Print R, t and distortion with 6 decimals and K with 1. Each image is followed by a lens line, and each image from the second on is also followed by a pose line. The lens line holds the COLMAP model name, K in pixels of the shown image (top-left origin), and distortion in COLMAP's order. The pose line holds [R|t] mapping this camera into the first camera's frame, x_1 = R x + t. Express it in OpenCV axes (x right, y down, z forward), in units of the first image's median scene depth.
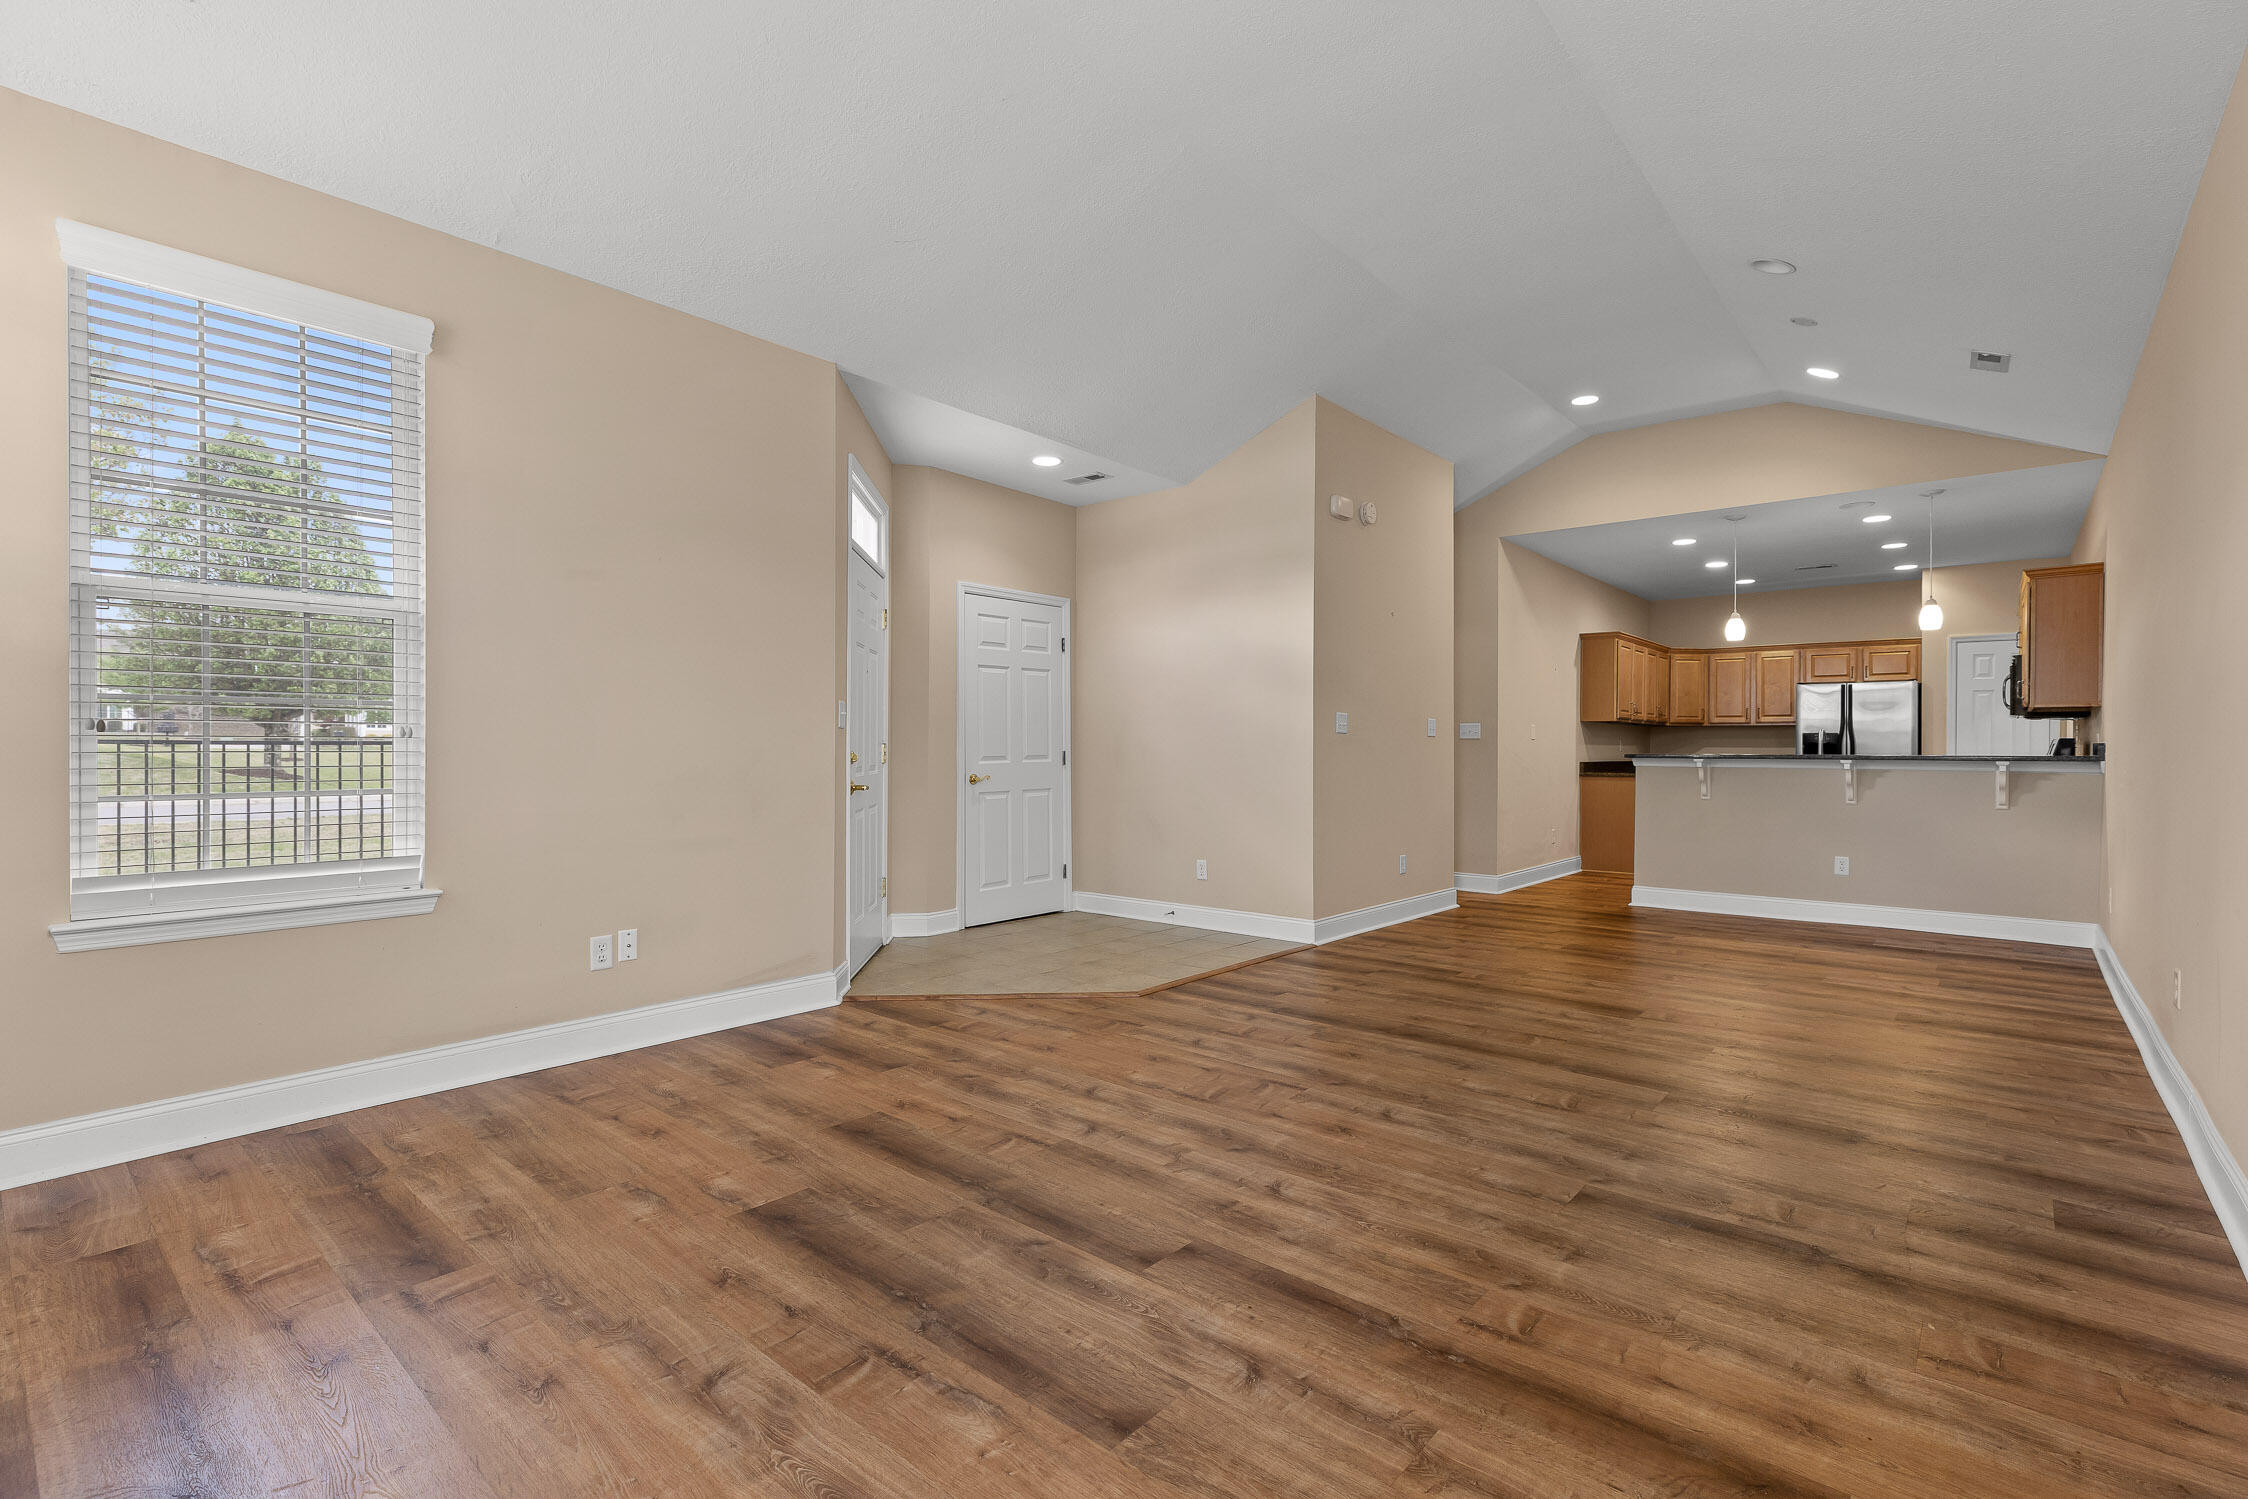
lens RADIAL K [[1021.4, 0, 1133.7], [0, 1021.4, 748.2], [0, 0, 1]] dist [-0.001144, 0.002308]
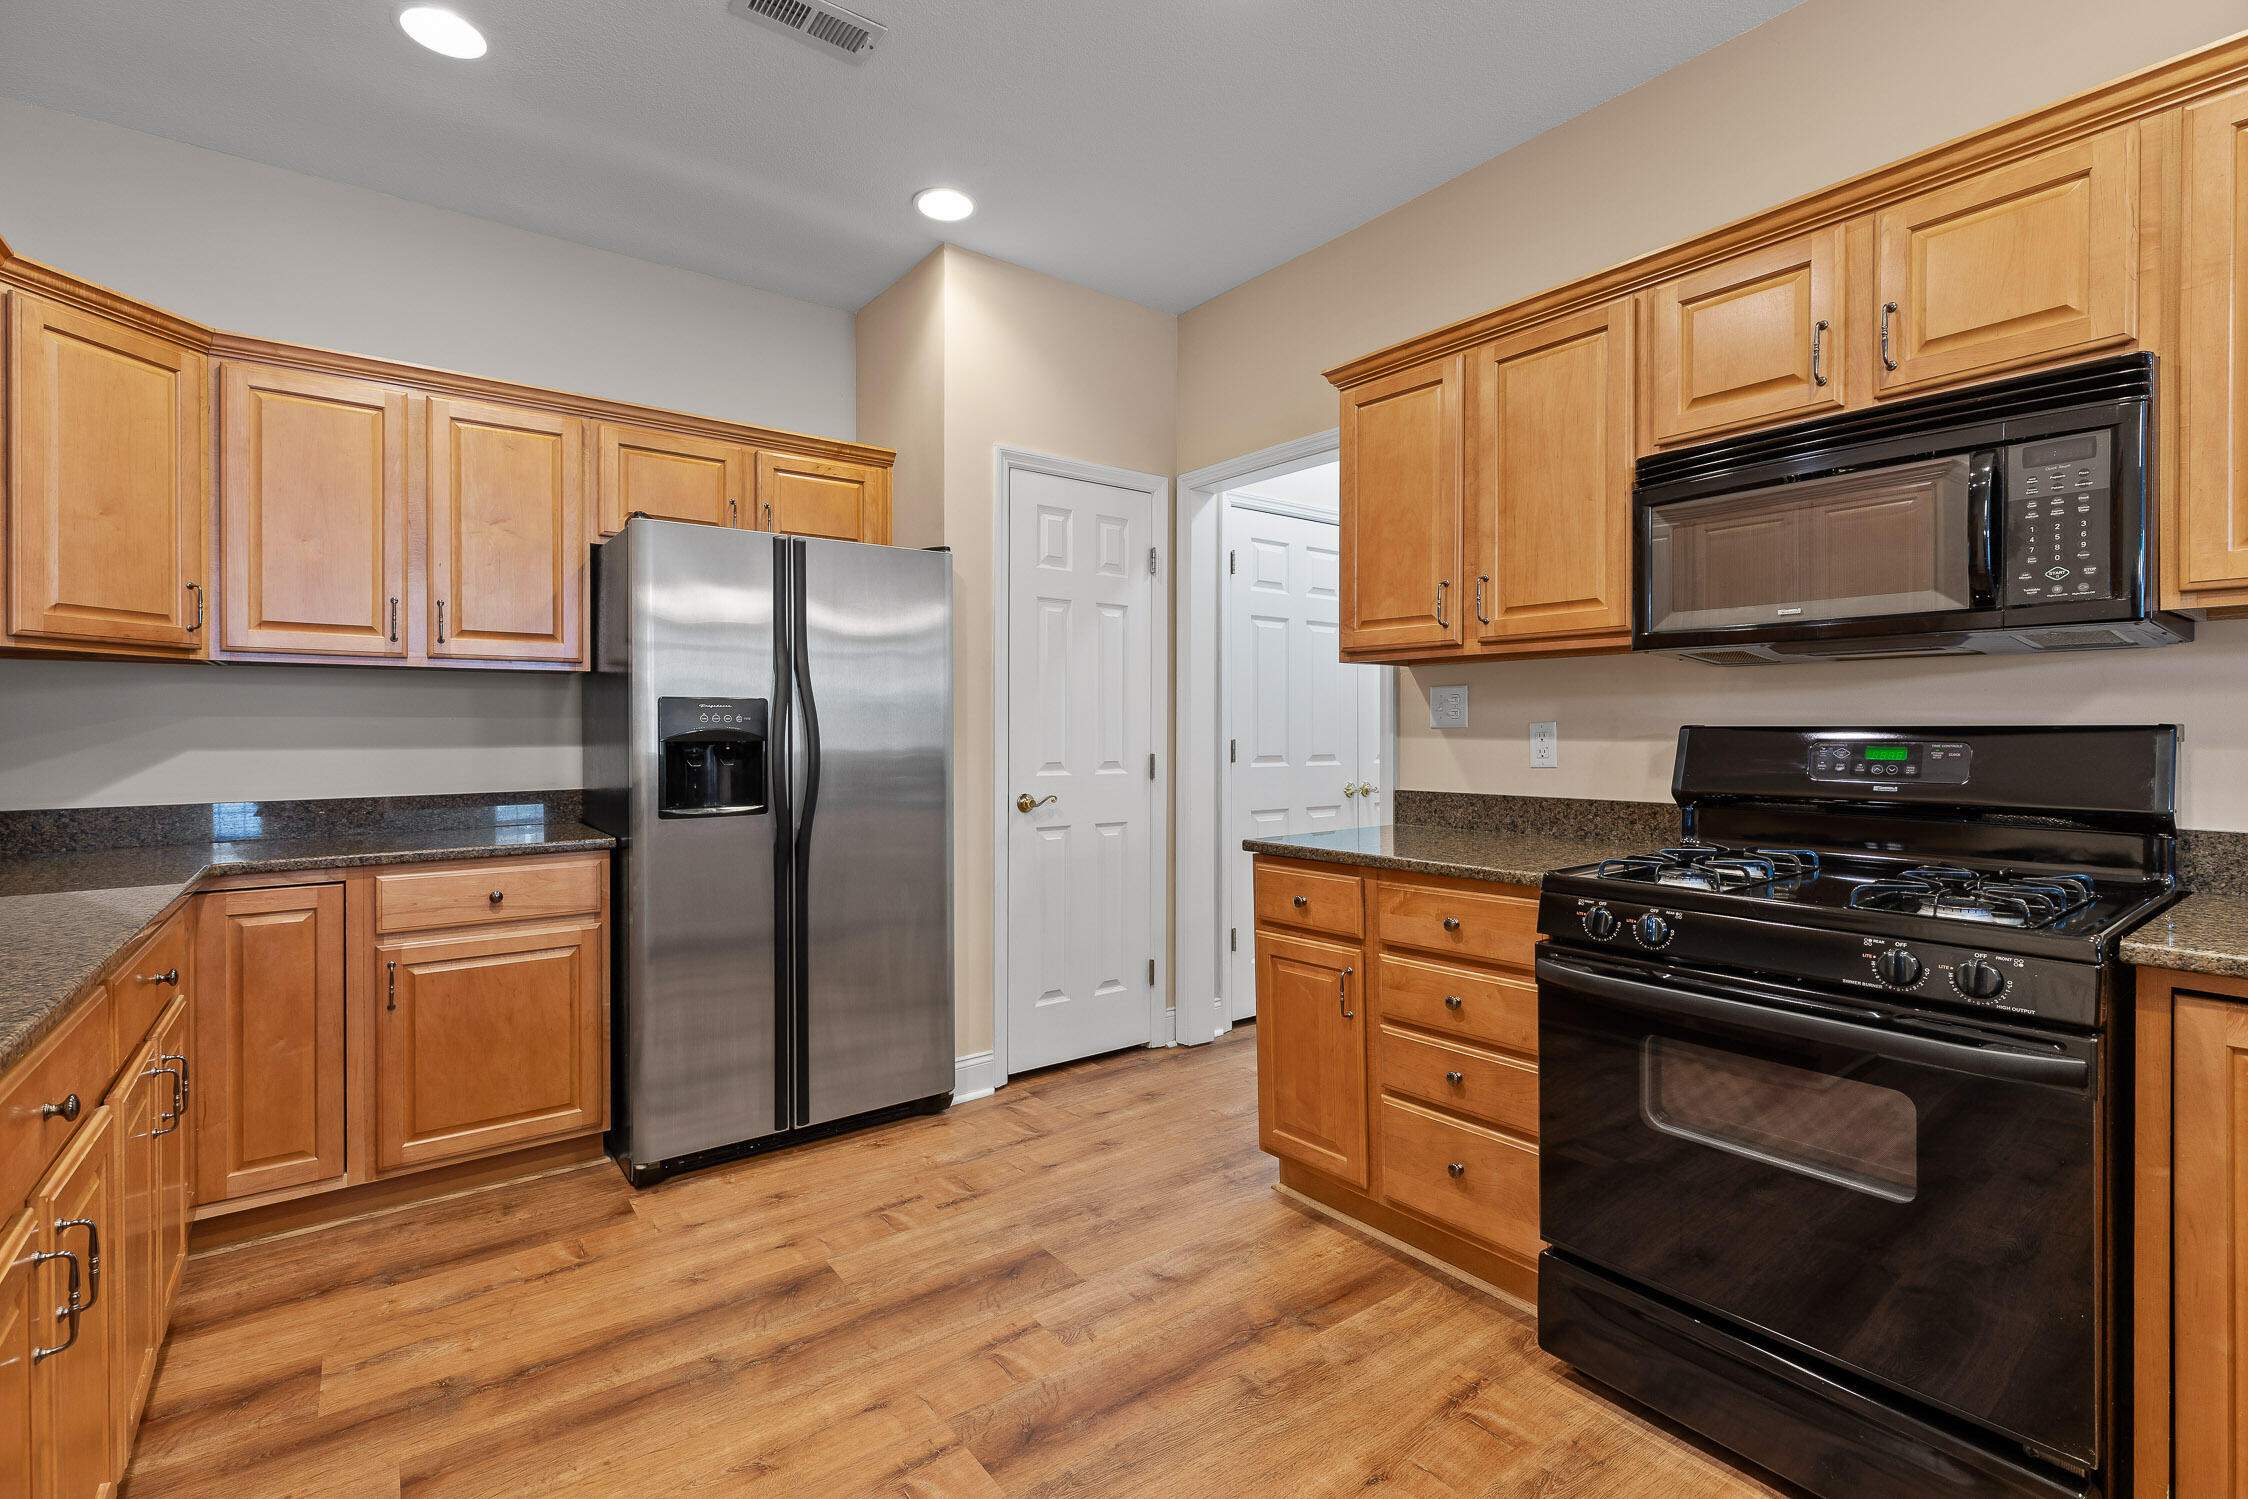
lens RADIAL K [[1021.4, 0, 1139.4], [0, 1021.4, 735.0], [0, 0, 1]] dist [-0.001144, 0.002308]
pose [[0.218662, -0.011488, 0.975733, 0.428269], [0.002513, 0.999934, 0.011210, -0.007386], [-0.975797, 0.000001, 0.218676, 0.839624]]
